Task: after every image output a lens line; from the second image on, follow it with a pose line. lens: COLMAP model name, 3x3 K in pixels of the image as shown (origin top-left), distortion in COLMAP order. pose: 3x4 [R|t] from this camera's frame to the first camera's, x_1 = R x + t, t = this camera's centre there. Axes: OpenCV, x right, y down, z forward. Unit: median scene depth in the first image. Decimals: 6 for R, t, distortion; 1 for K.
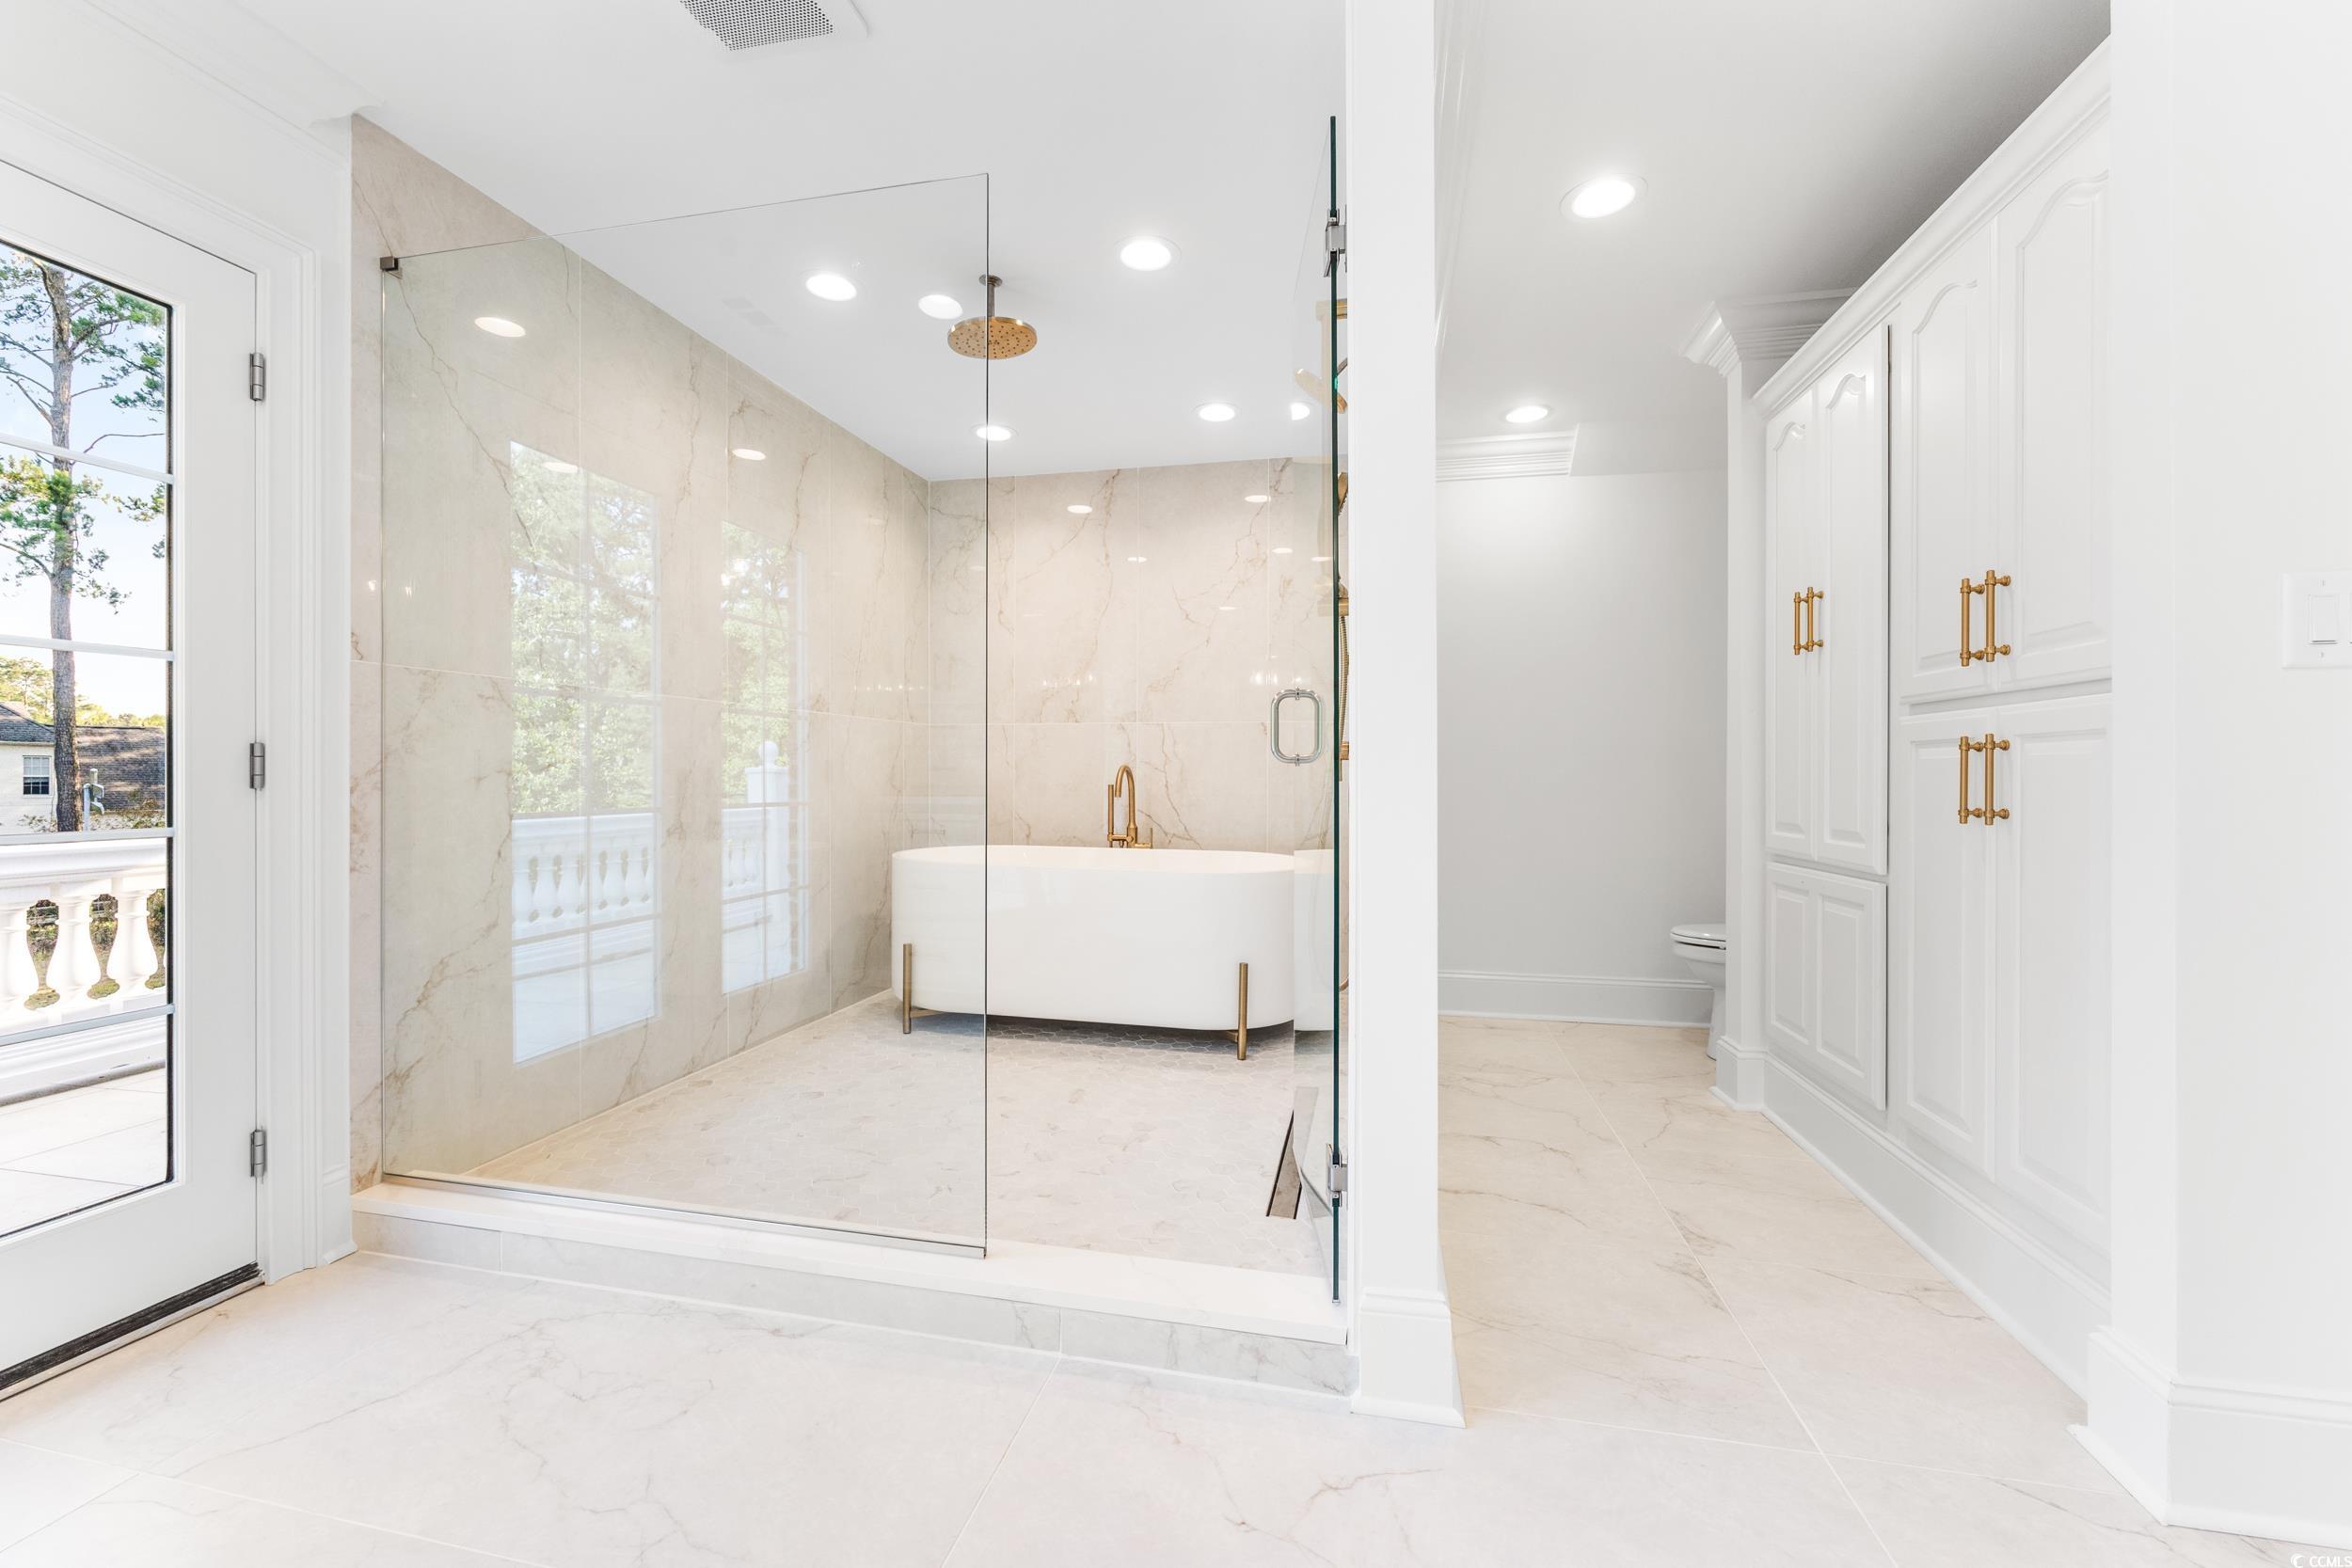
lens RADIAL K [[938.2, 0, 1175.4], [0, 938.2, 779.0], [0, 0, 1]] dist [-0.000952, 0.000005]
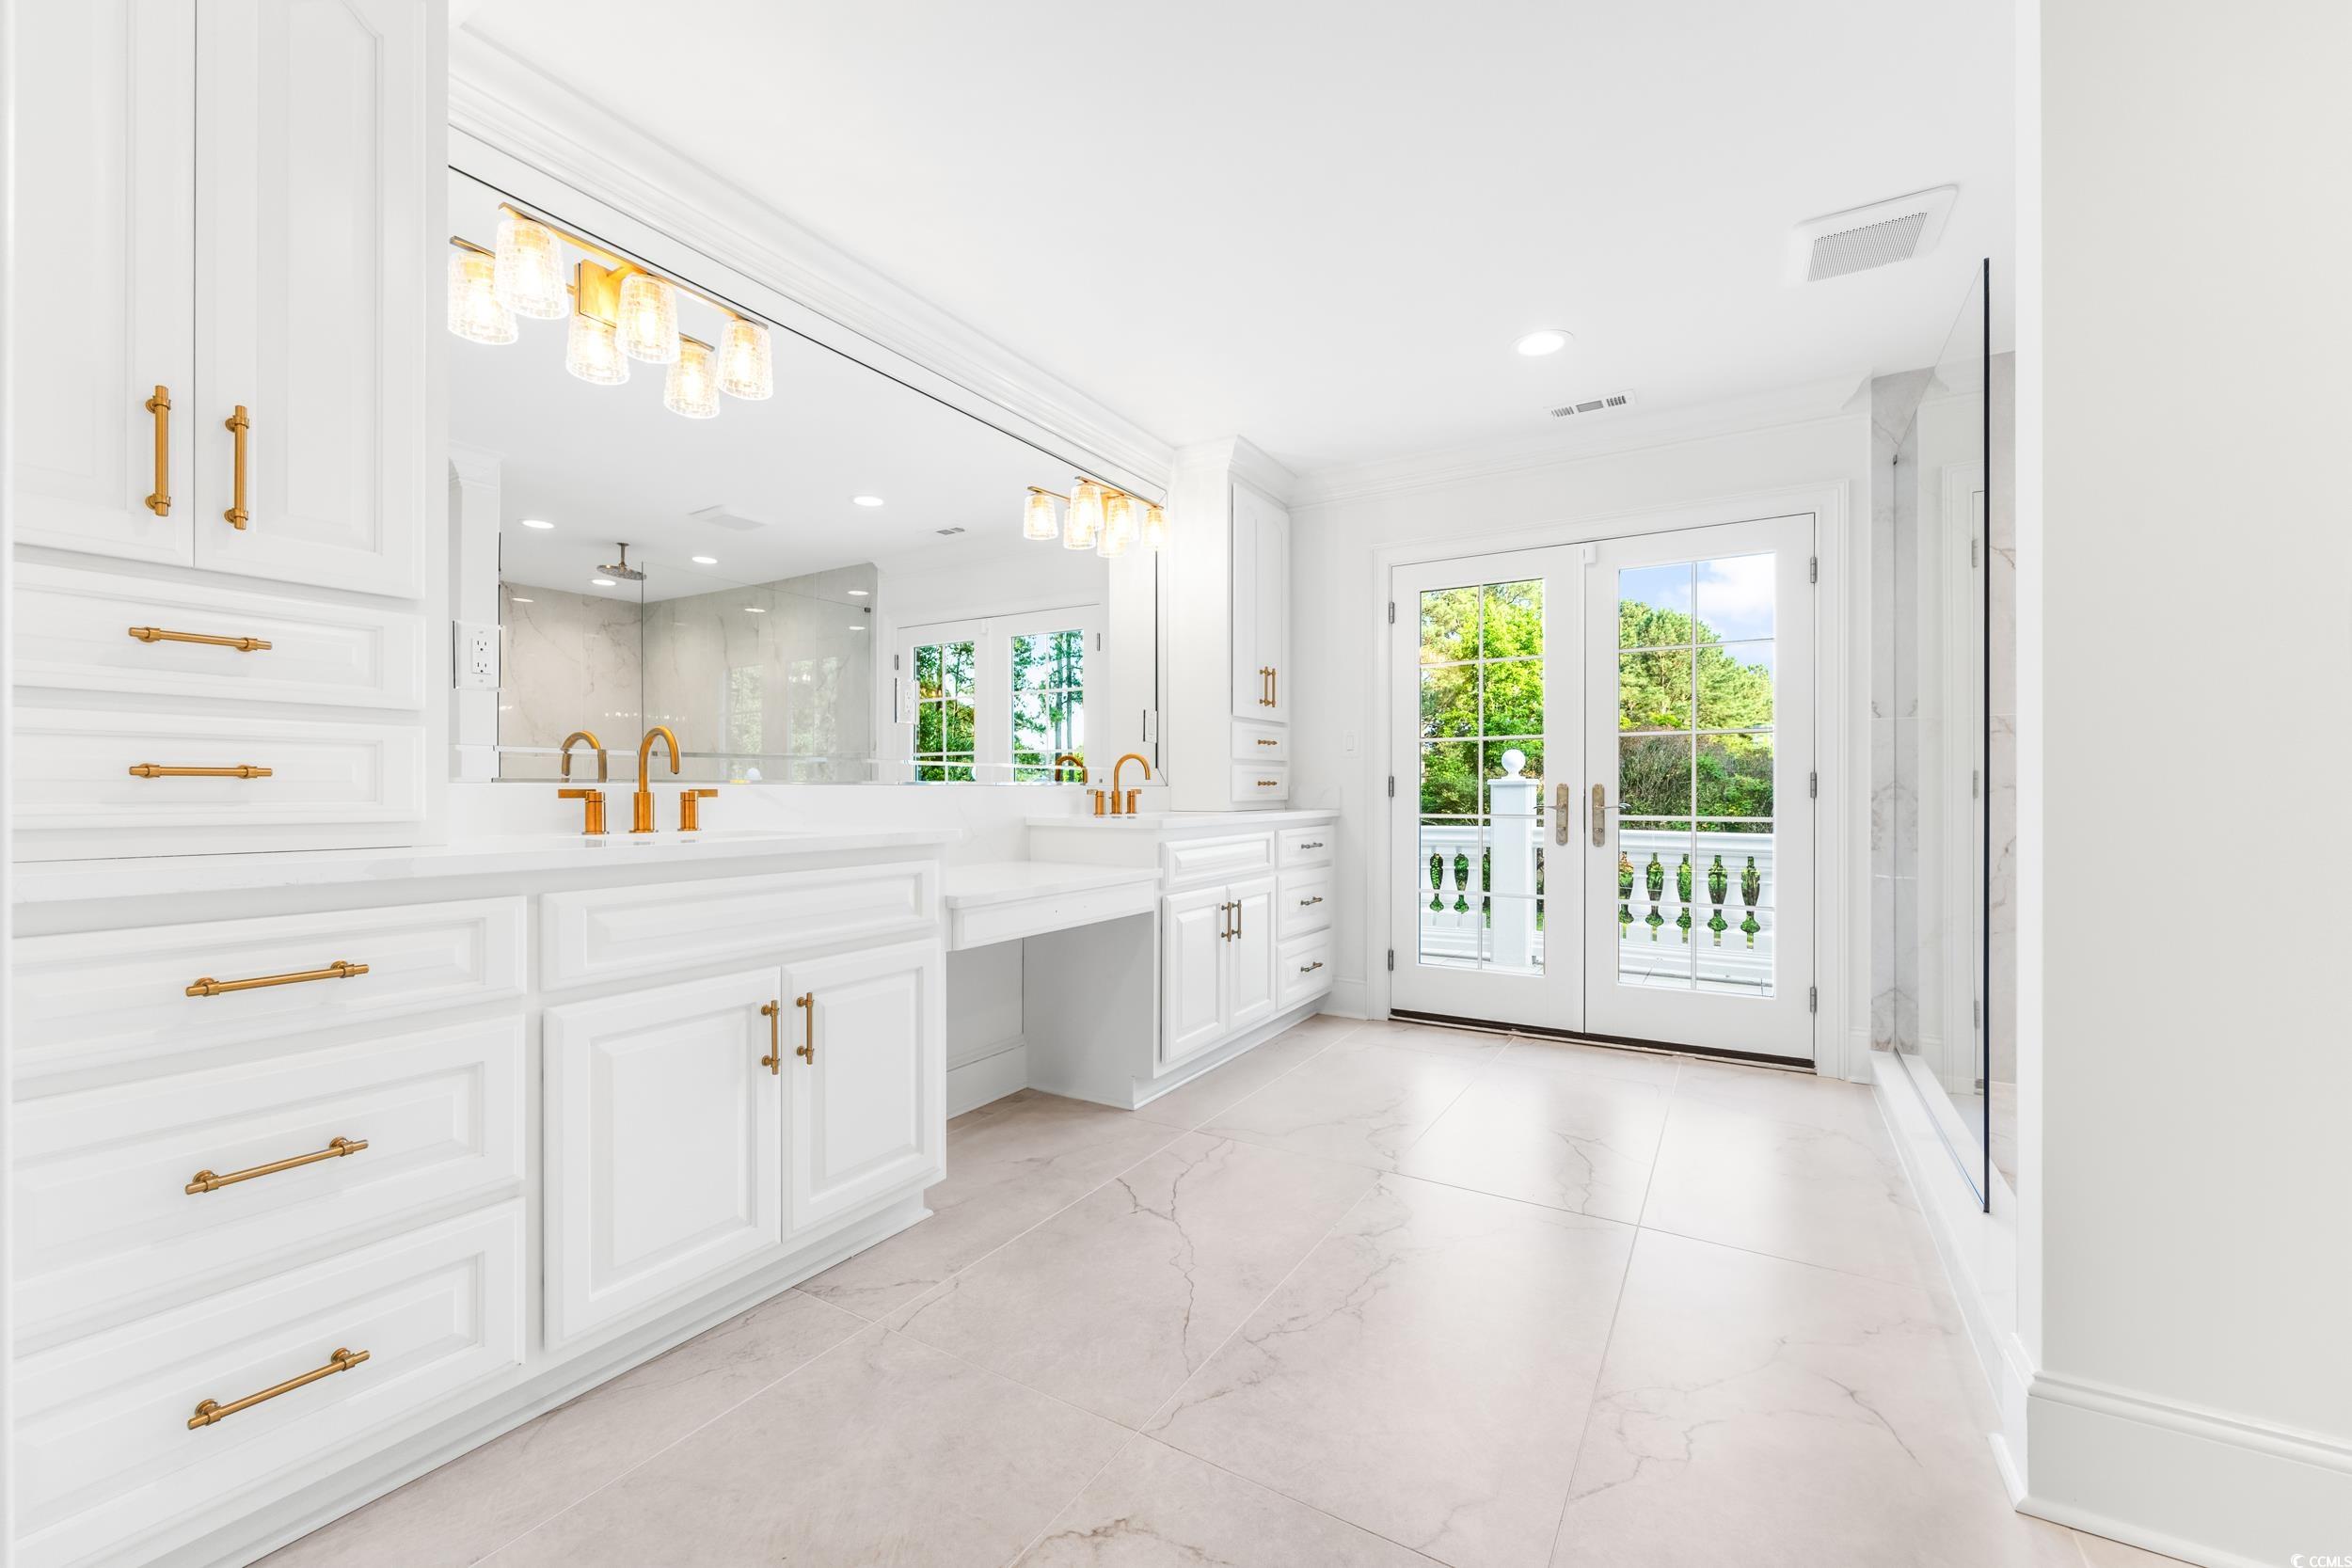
lens RADIAL K [[938.2, 0, 1172.8], [0, 938.2, 786.9], [0, 0, 1]] dist [-0.000952, 0.000005]
pose [[-0.318085, -0.003466, -0.948056, 1.030387], [-0.003554, 0.999991, -0.002464, -0.001268], [0.948056, 0.002586, -0.318094, 0.371131]]
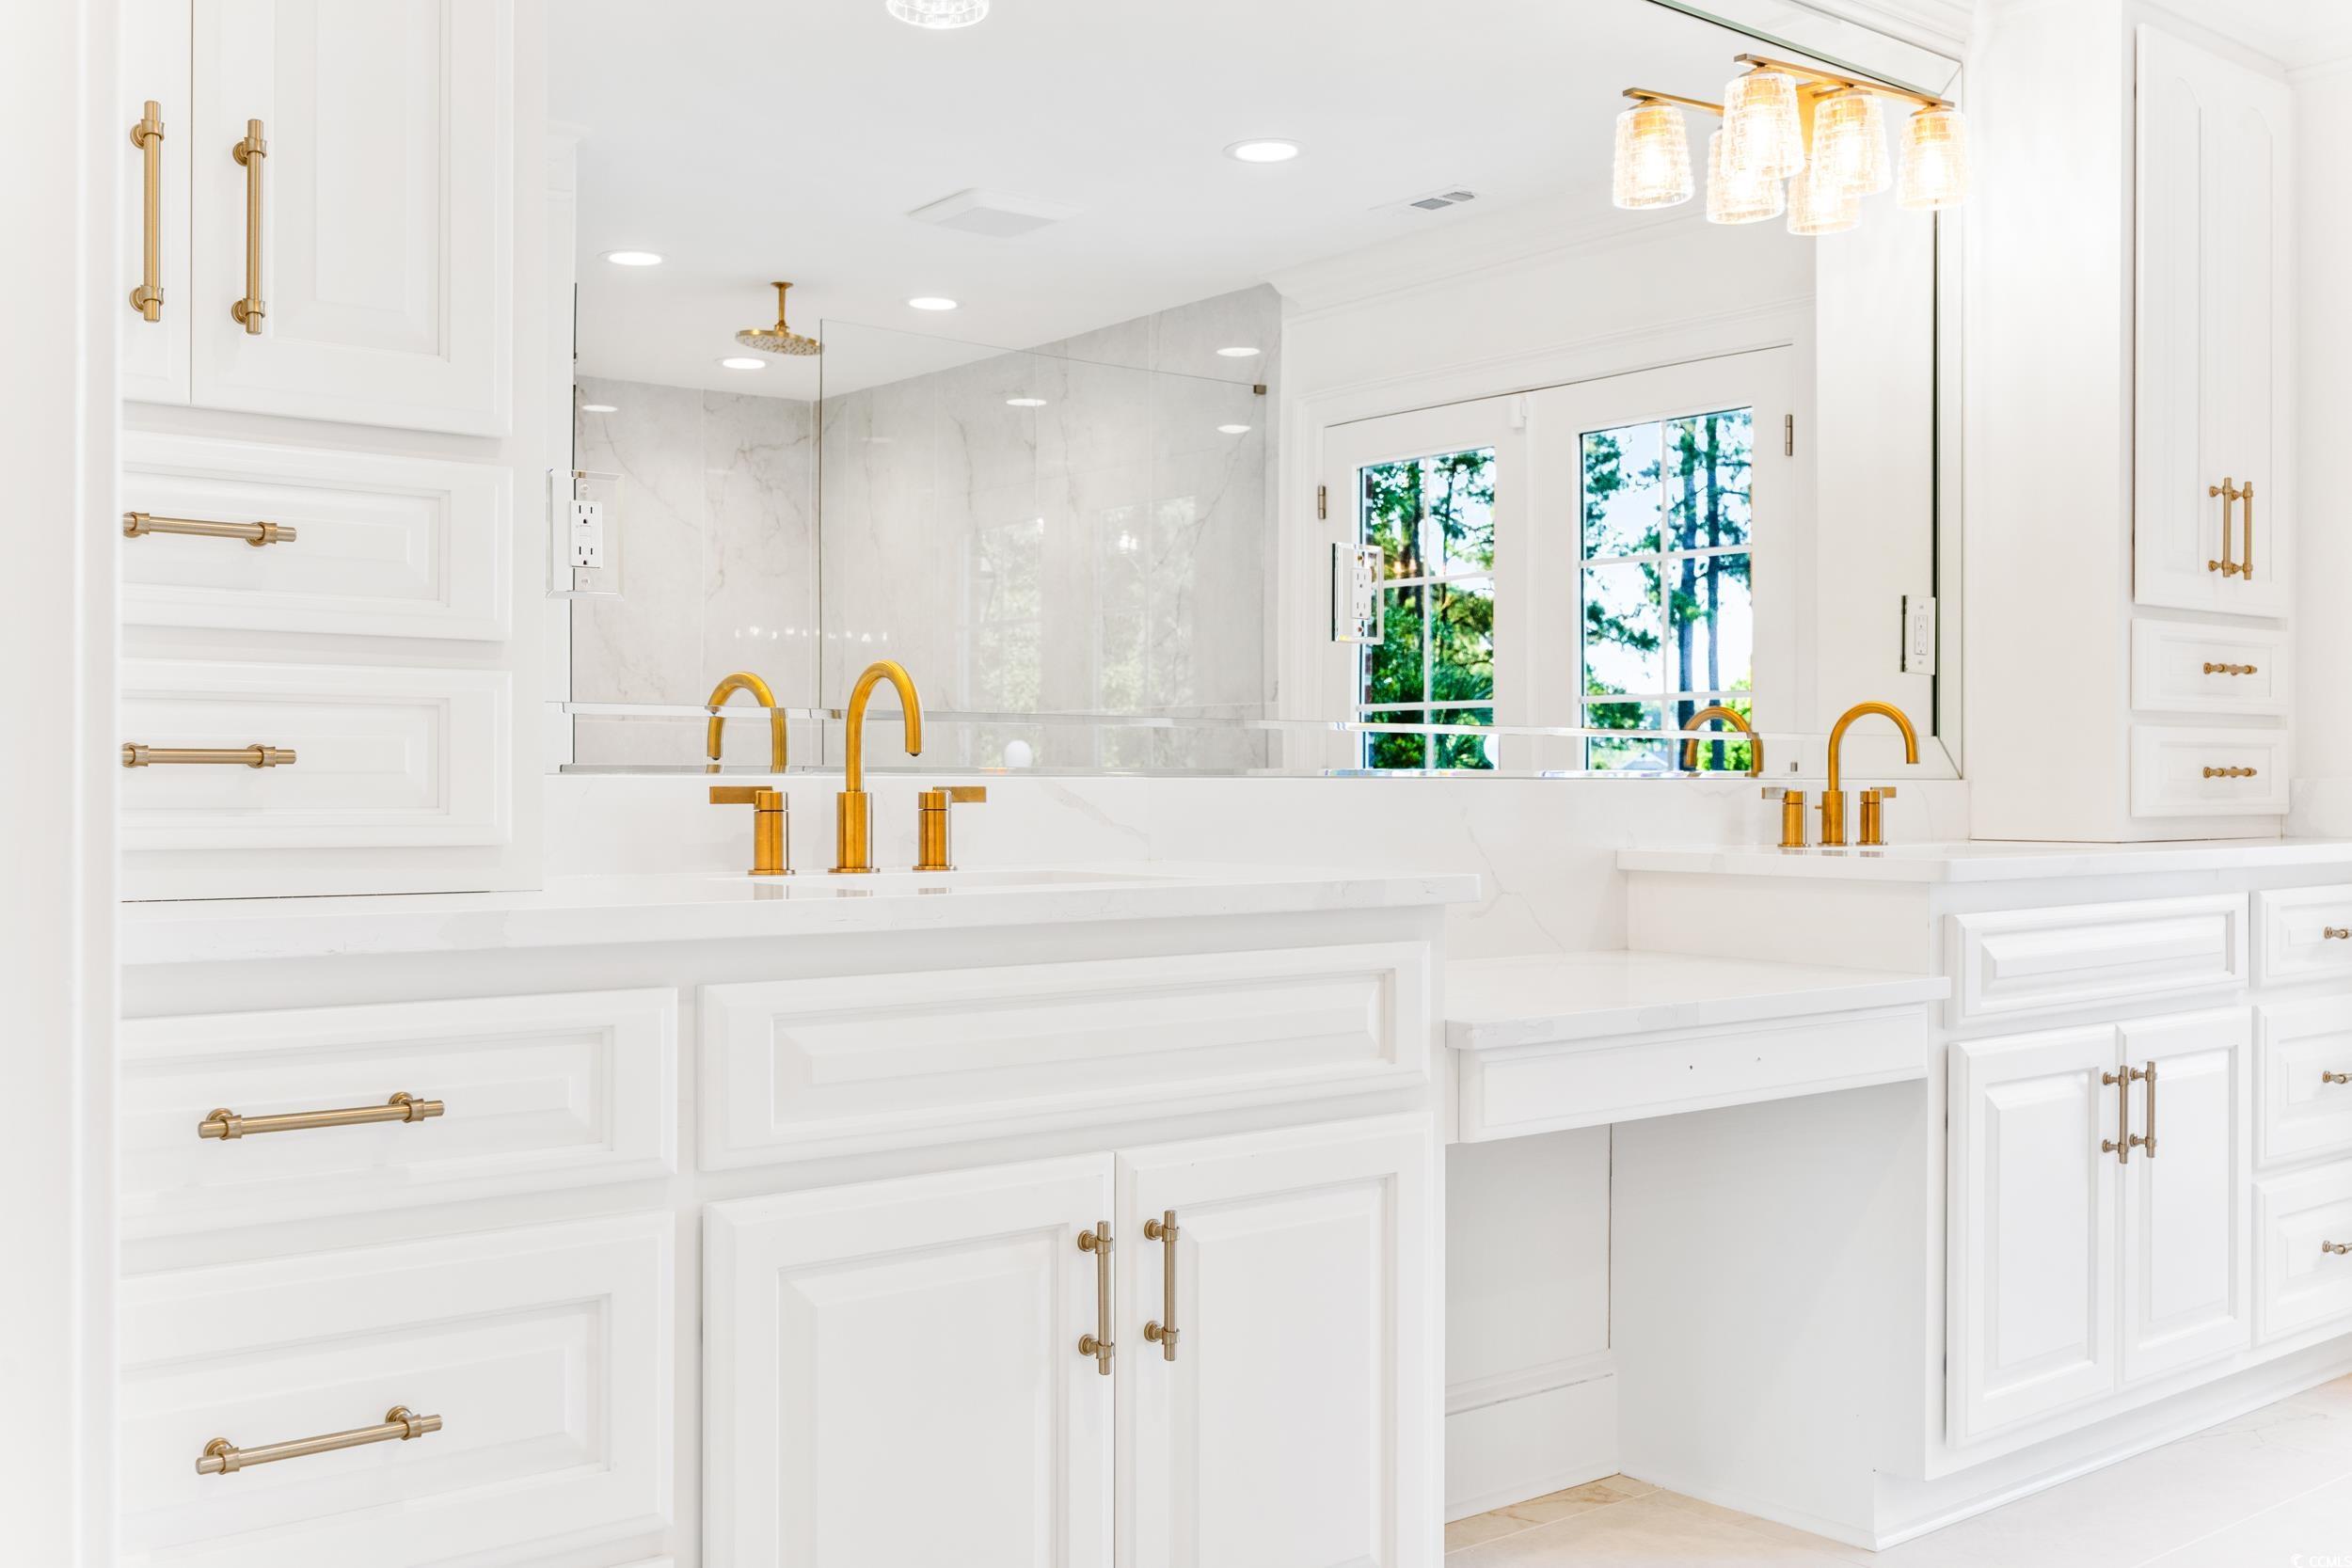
lens RADIAL K [[2316.4, 0, 1162.4], [0, 2316.4, 799.8], [0, 0, 1]] dist [0.003586, 0.000000]
pose [[-0.615824, 0.003097, -0.787877, 1.550538], [-0.003603, 0.999971, 0.006747, -0.000613], [0.787875, 0.006993, -0.615795, 0.562062]]
